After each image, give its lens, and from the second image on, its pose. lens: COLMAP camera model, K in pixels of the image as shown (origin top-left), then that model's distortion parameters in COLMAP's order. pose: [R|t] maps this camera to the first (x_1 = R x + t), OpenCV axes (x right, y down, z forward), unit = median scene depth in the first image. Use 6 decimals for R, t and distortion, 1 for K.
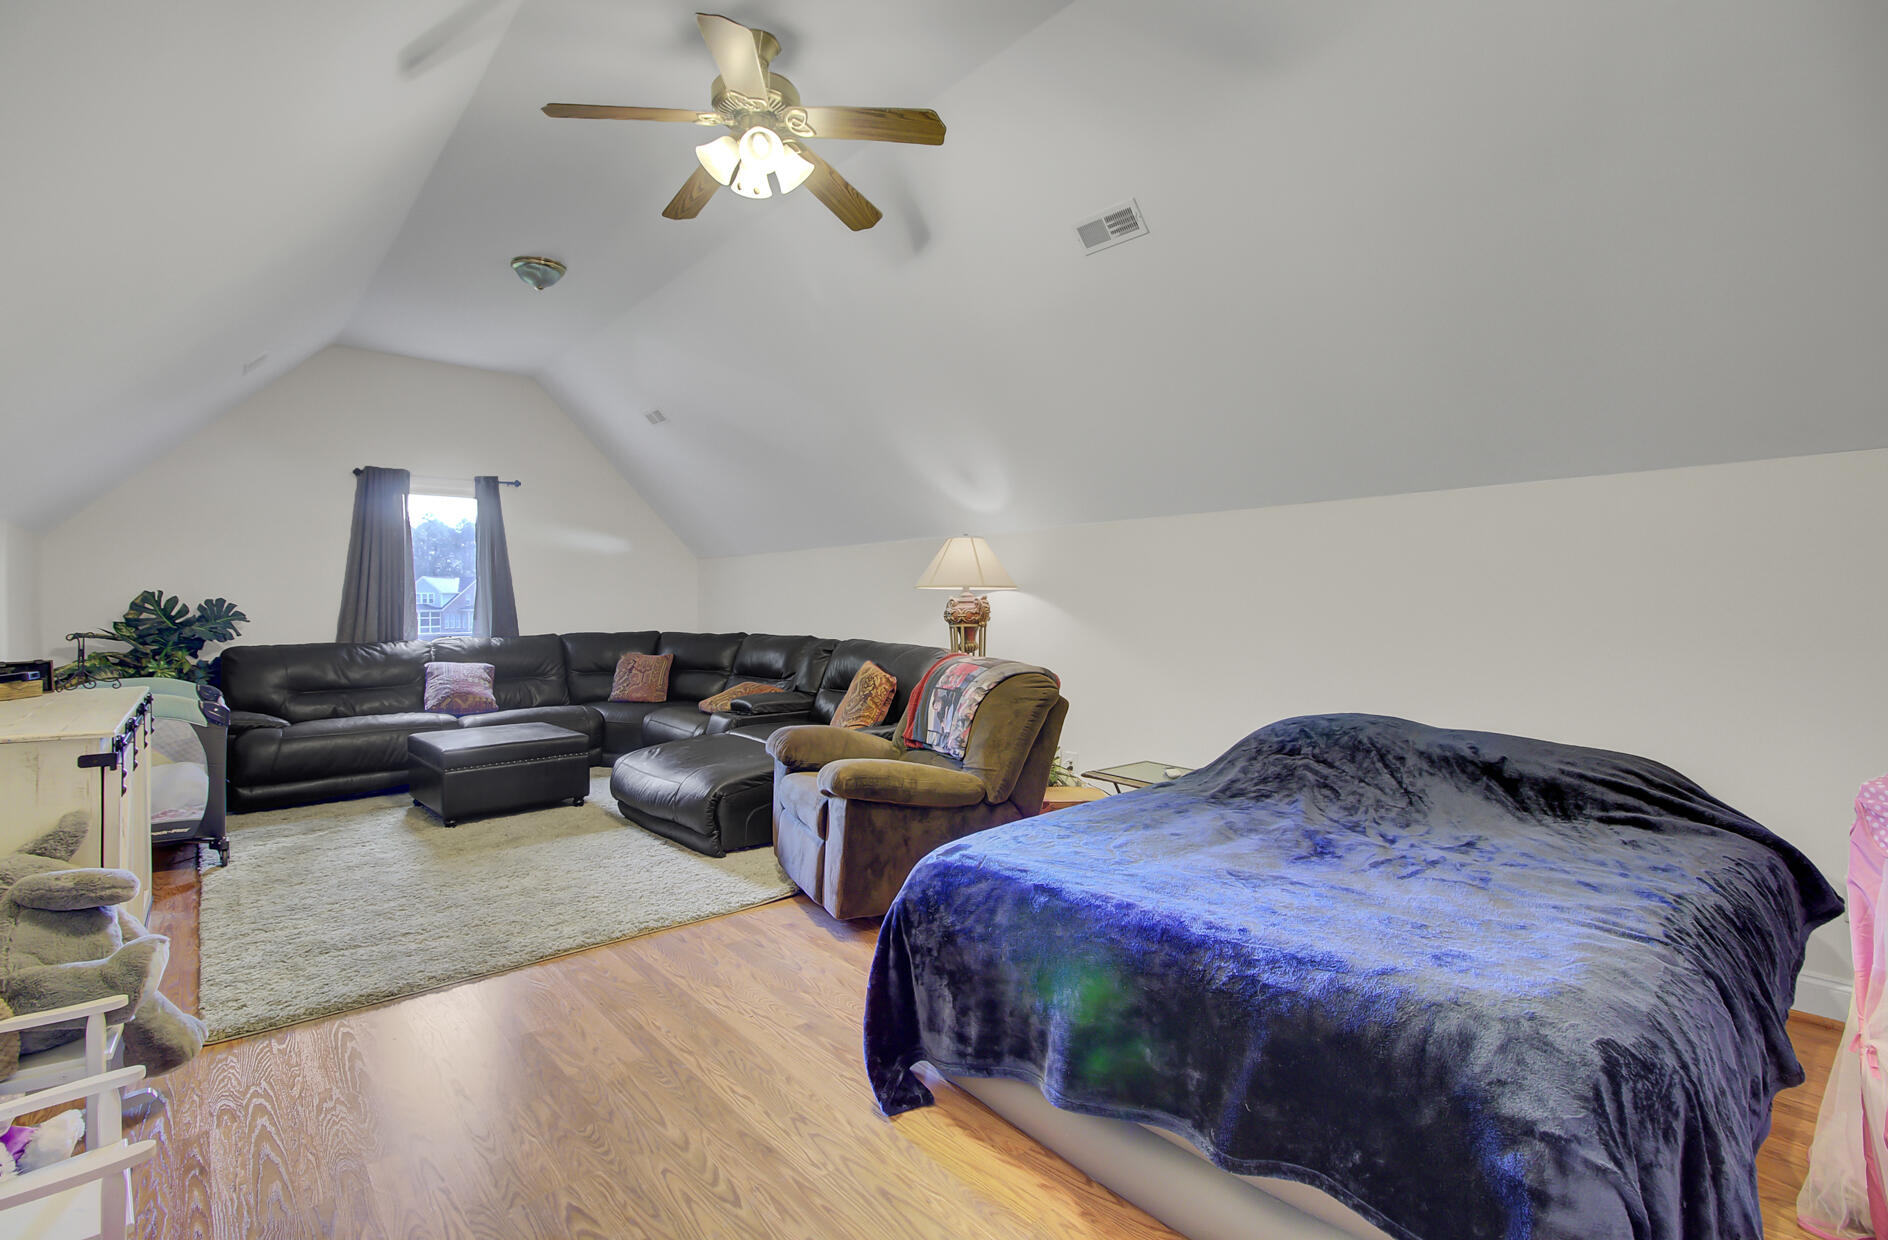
lens RADIAL K [[861.1, 0, 928.1], [0, 861.1, 606.5], [0, 0, 1]] dist [-0.002486, 0.000228]
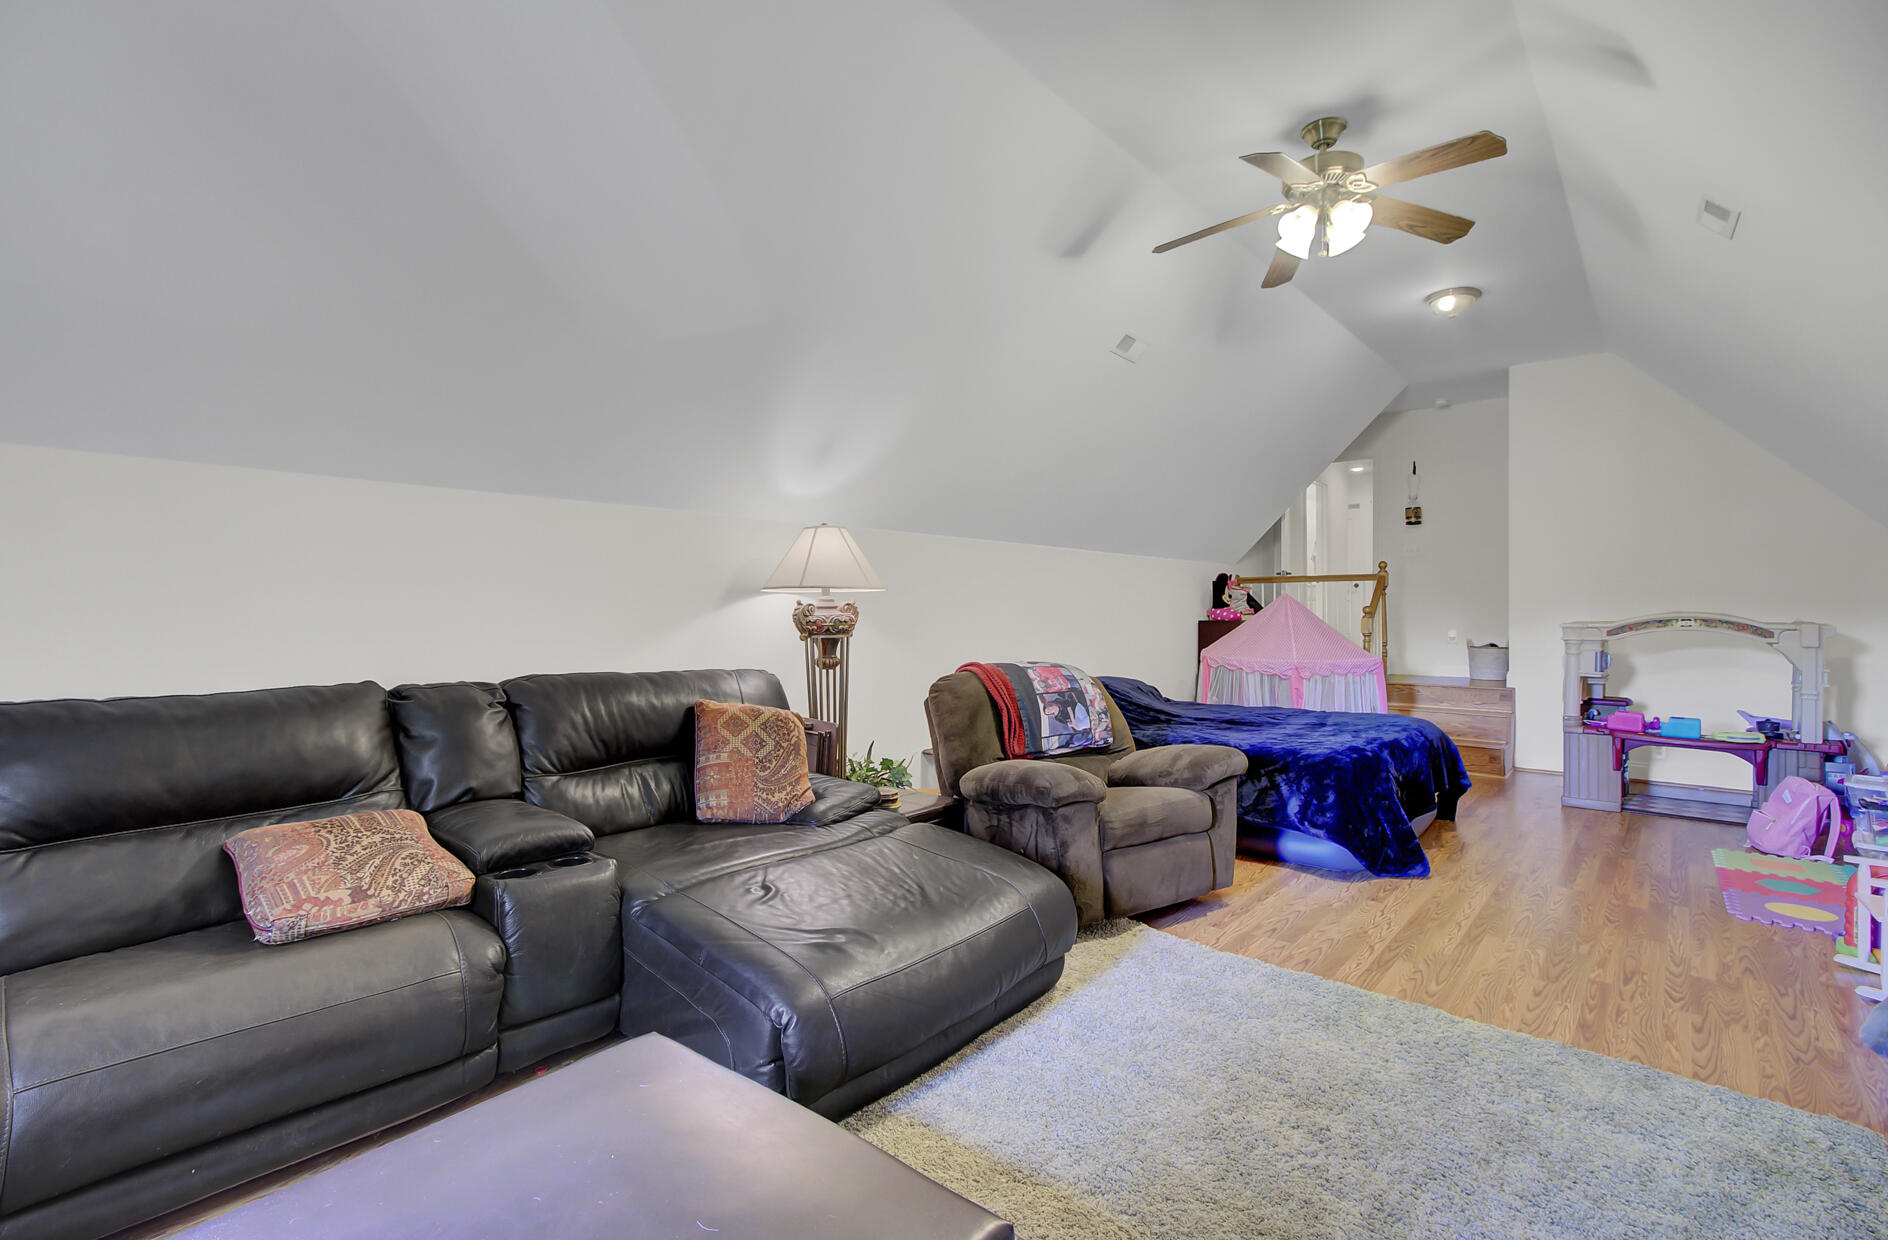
lens RADIAL K [[861.1, 0, 928.1], [0, 861.1, 606.5], [0, 0, 1]] dist [-0.002486, 0.000228]
pose [[-0.150586, 0.010851, 0.988537, -0.963313], [0.001754, 0.999941, -0.010709, 0.003106], [-0.988595, 0.000121, -0.150596, 1.283738]]
